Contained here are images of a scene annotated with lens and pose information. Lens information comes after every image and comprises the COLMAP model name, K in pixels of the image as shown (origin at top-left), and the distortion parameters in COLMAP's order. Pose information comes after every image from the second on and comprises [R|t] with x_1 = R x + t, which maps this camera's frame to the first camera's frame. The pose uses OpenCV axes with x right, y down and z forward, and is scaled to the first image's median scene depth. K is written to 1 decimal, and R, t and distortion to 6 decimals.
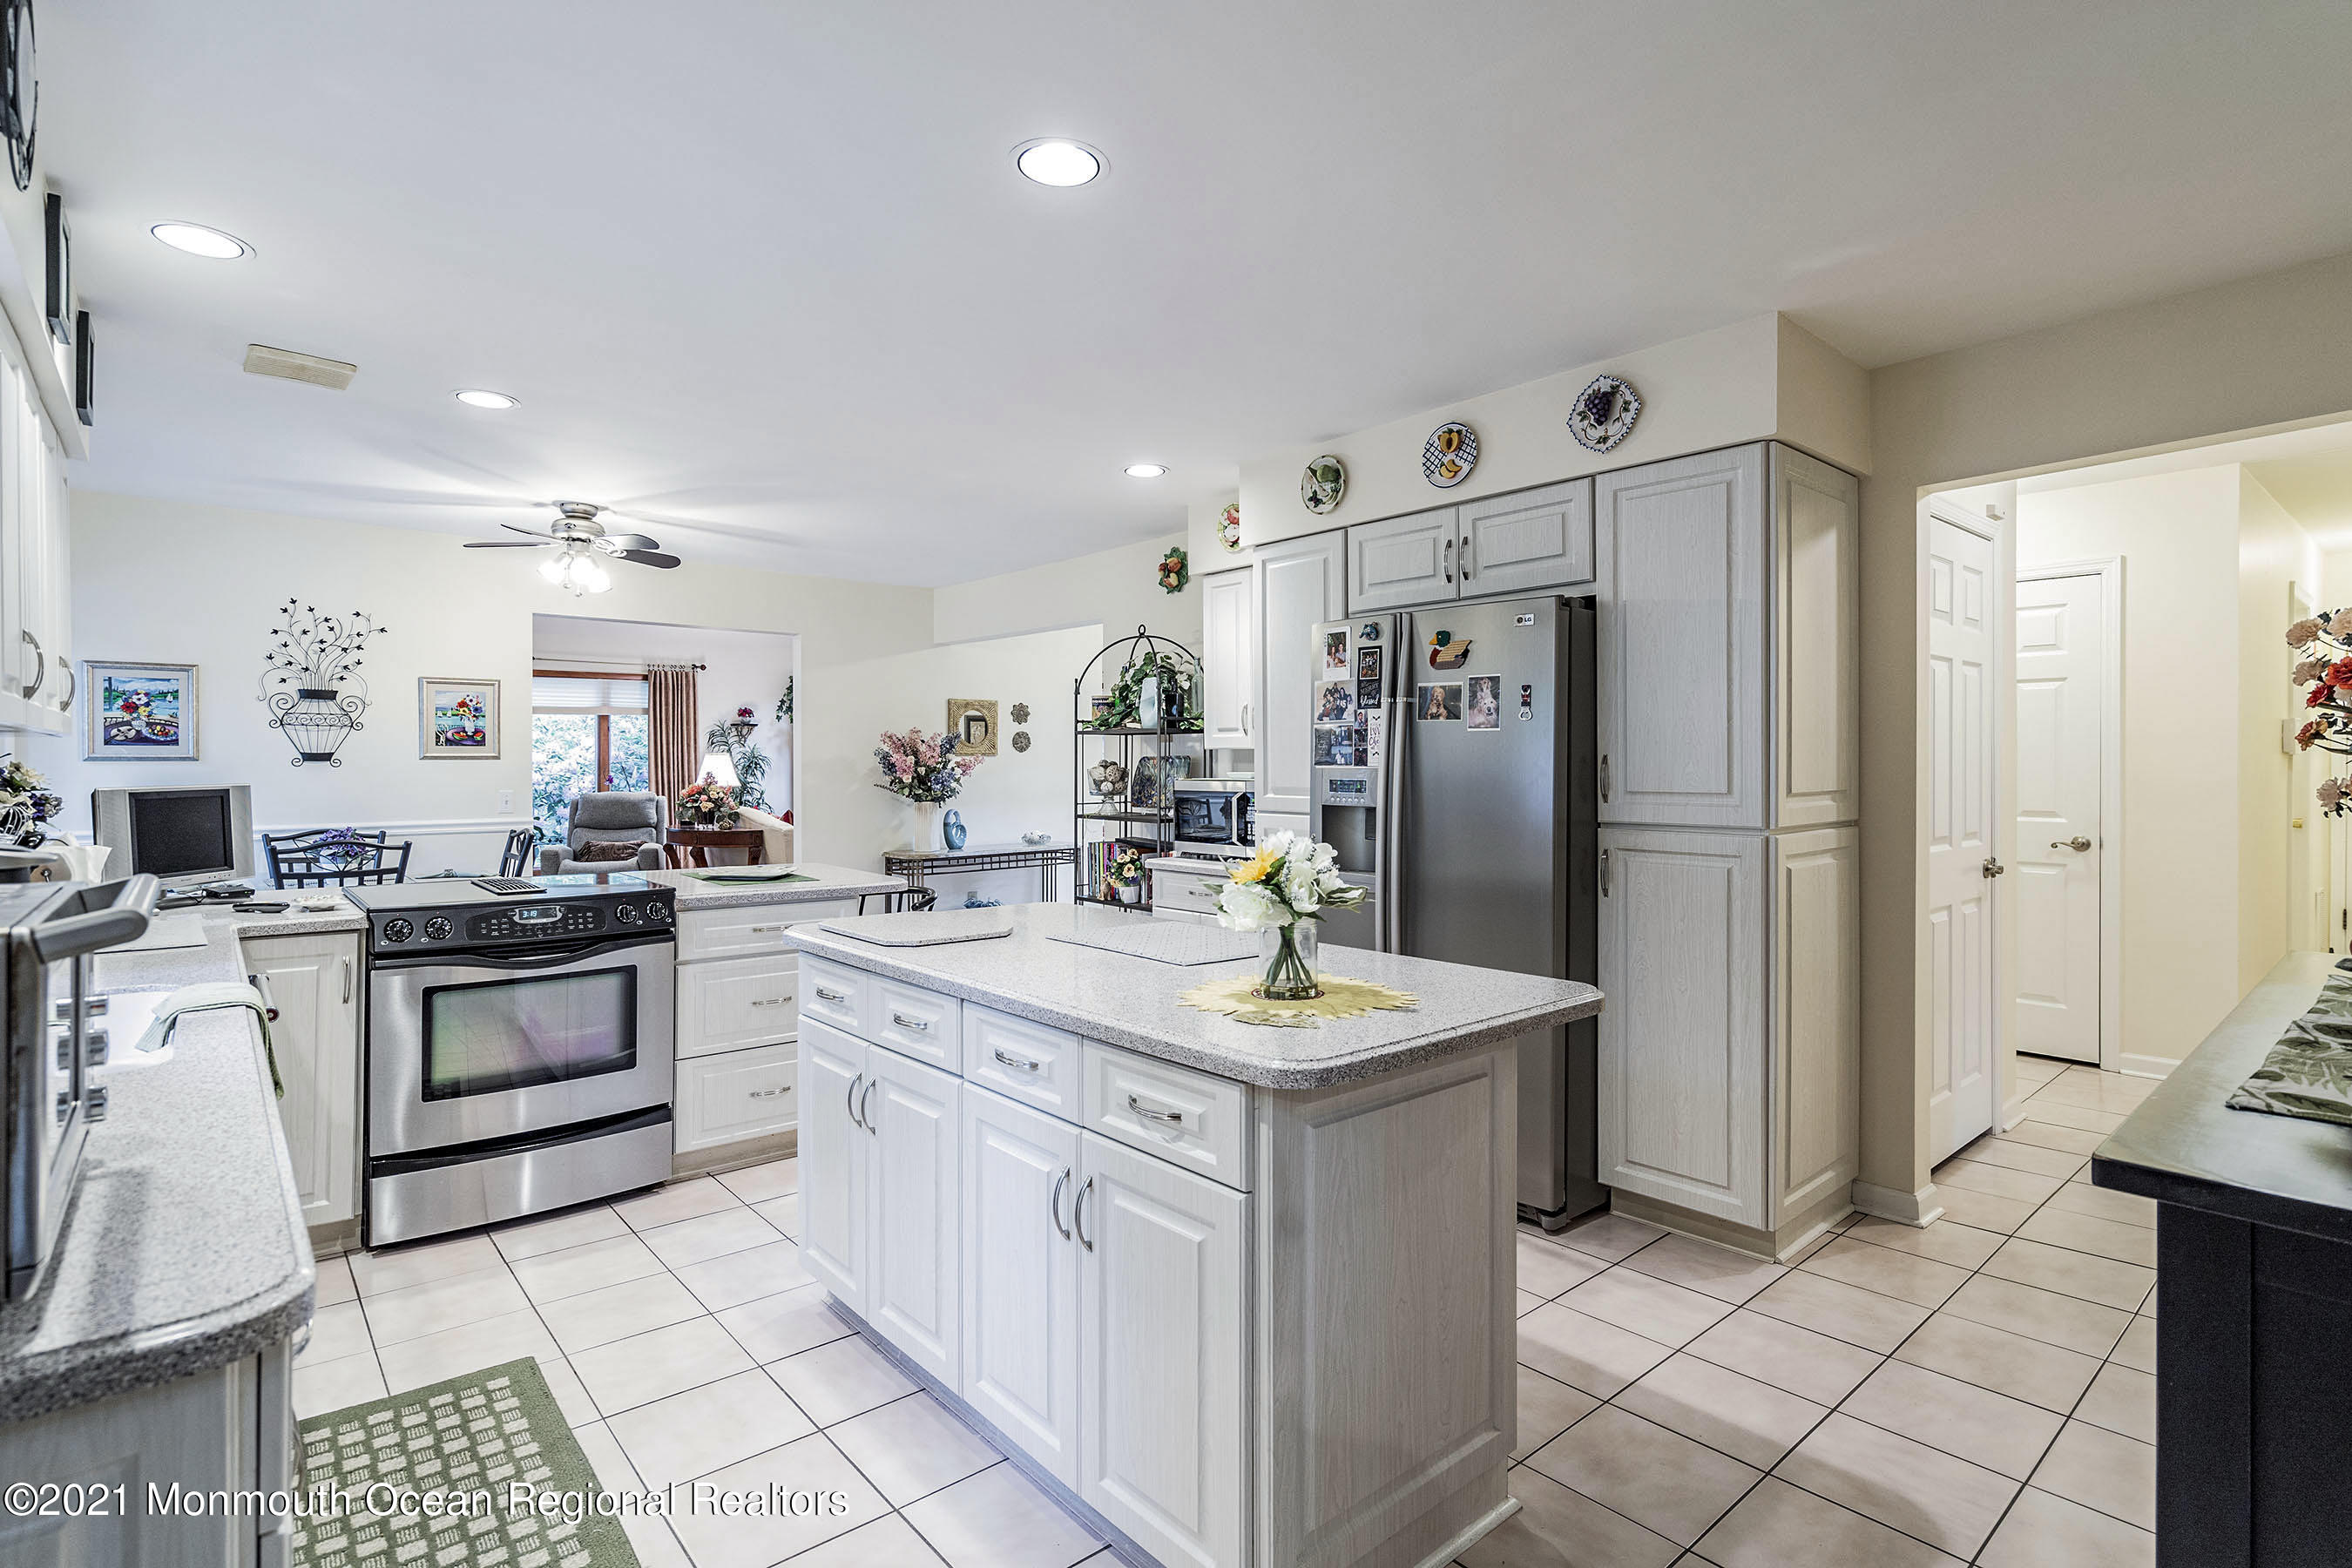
lens RADIAL K [[1148.4, 0, 1176.0], [0, 1148.4, 784.0], [0, 0, 1]] dist [0.000766, 0.000166]
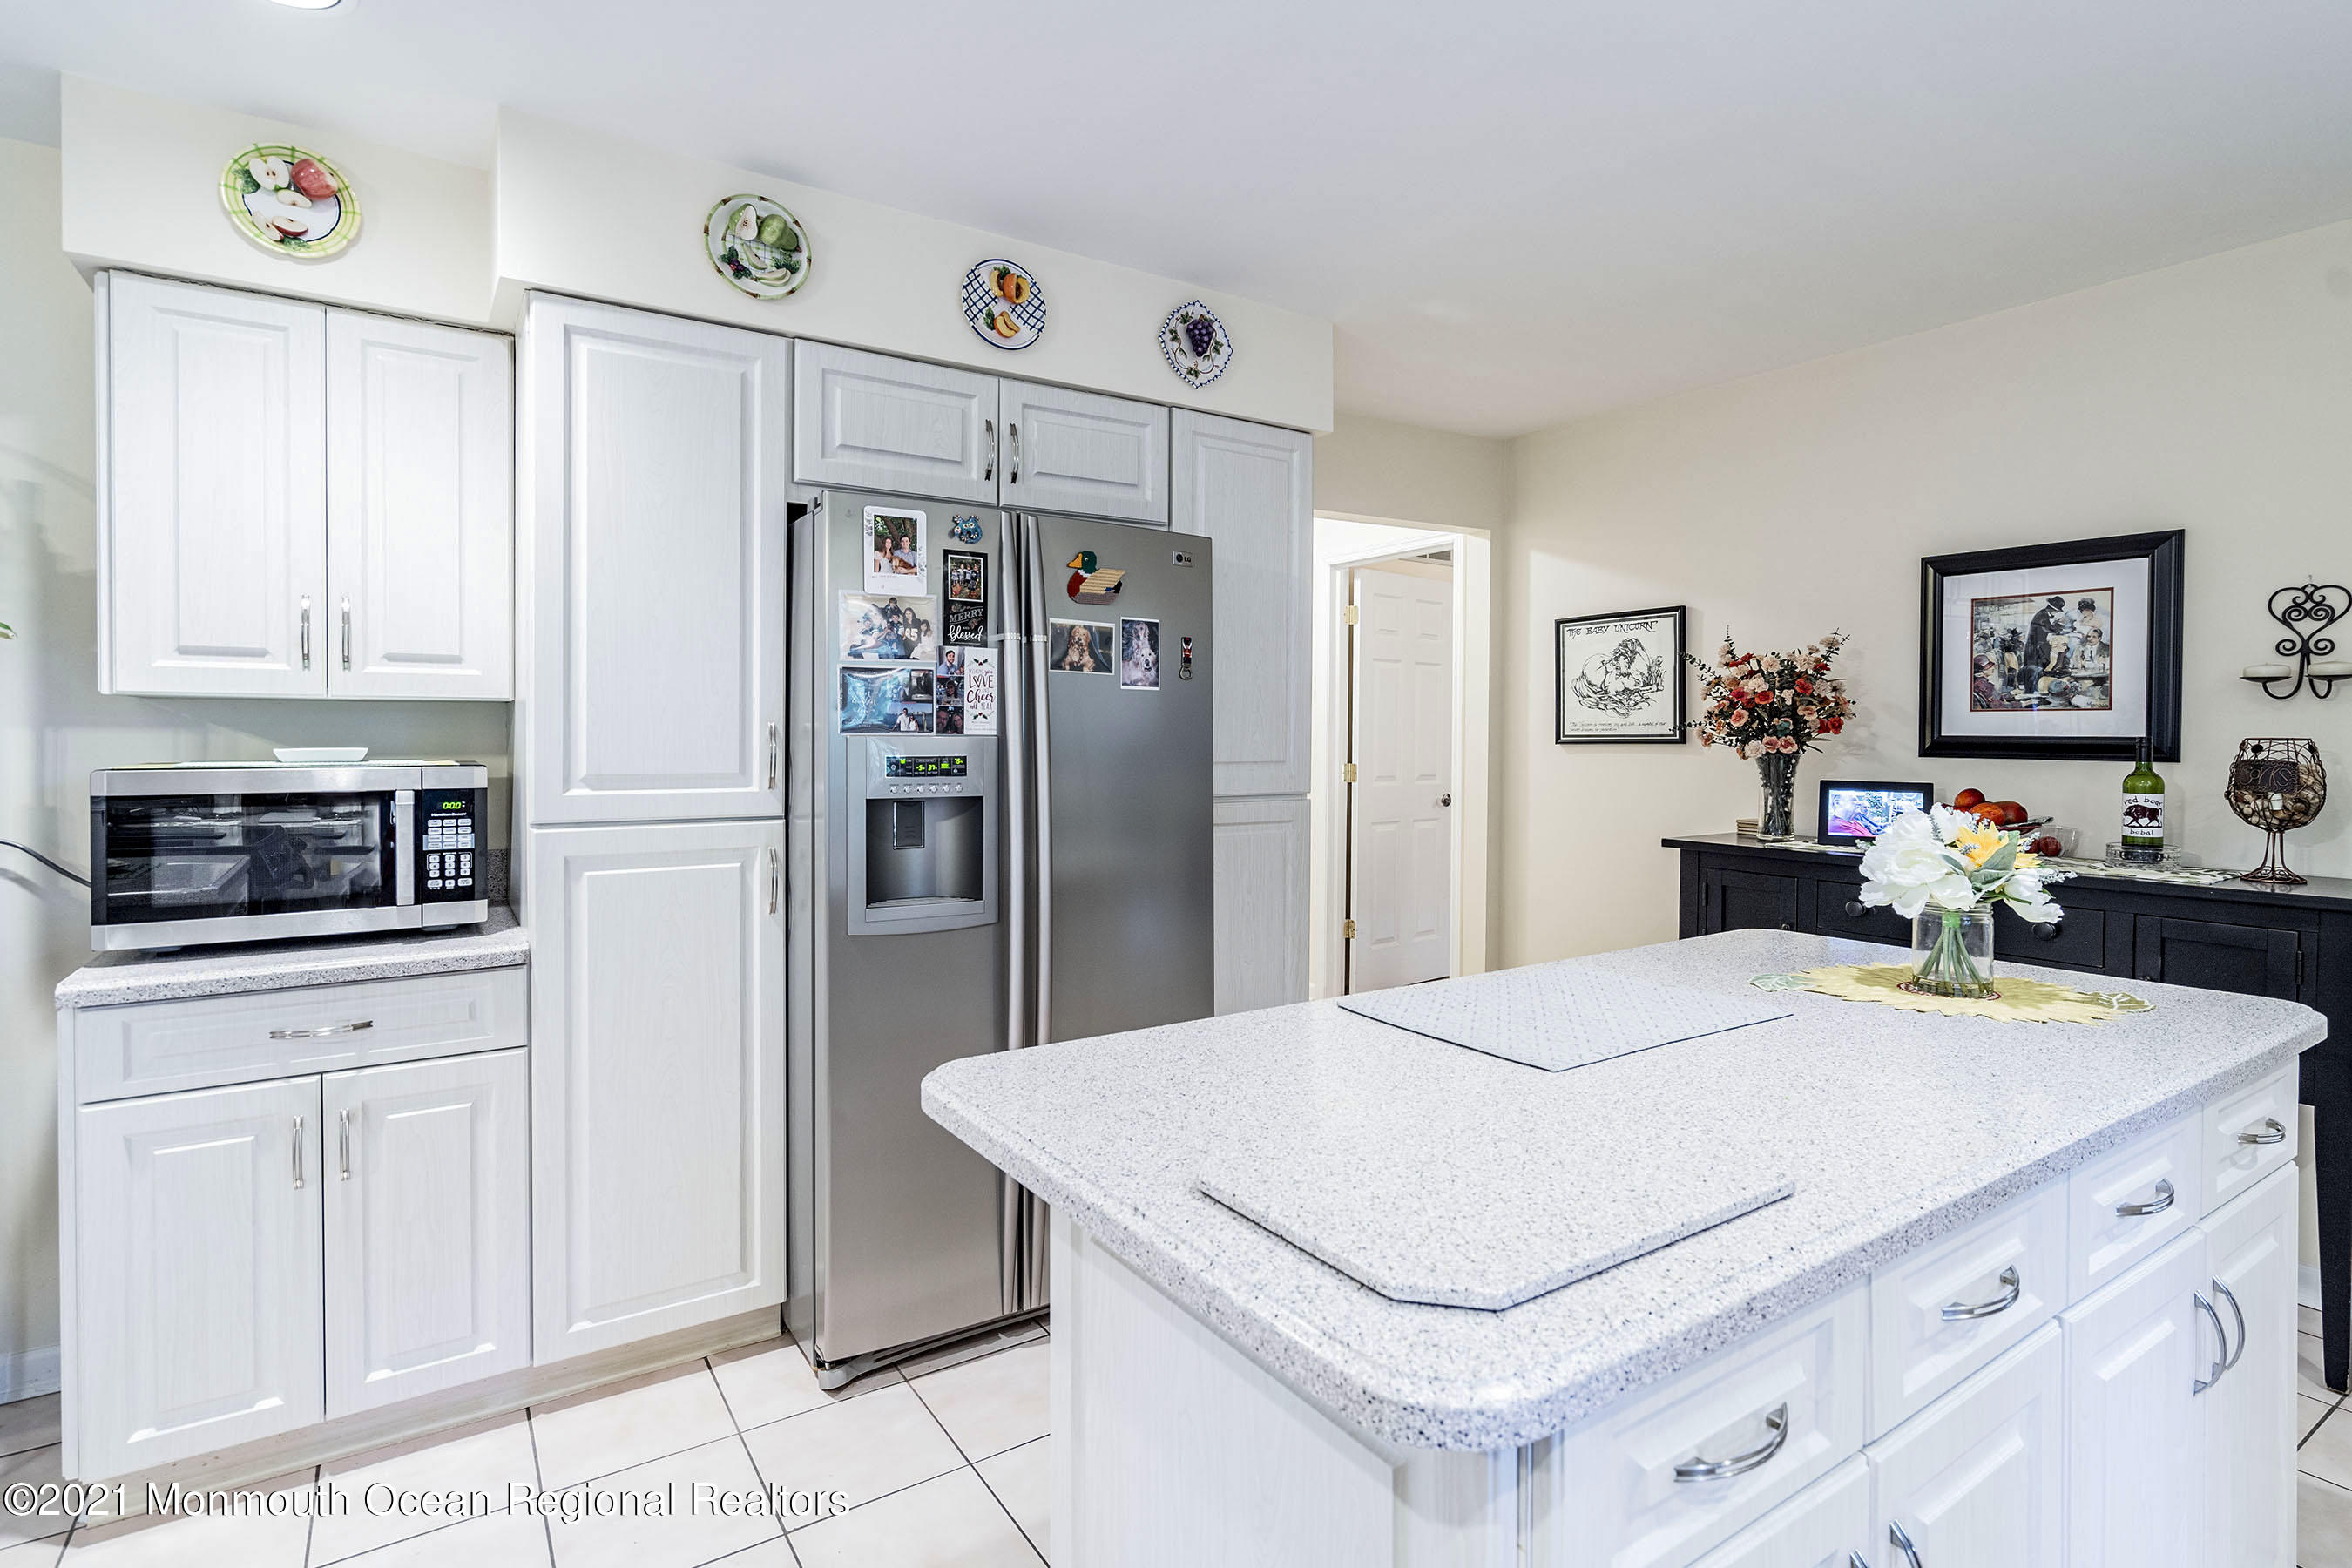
lens RADIAL K [[1097.7, 0, 1175.1], [0, 1097.7, 747.5], [0, 0, 1]] dist [0.001989, 0.001154]
pose [[0.144097, -0.012165, 0.989489, -0.434047], [0.016746, 0.999811, 0.009853, -0.012499], [-0.989422, 0.015150, 0.144273, 0.797492]]
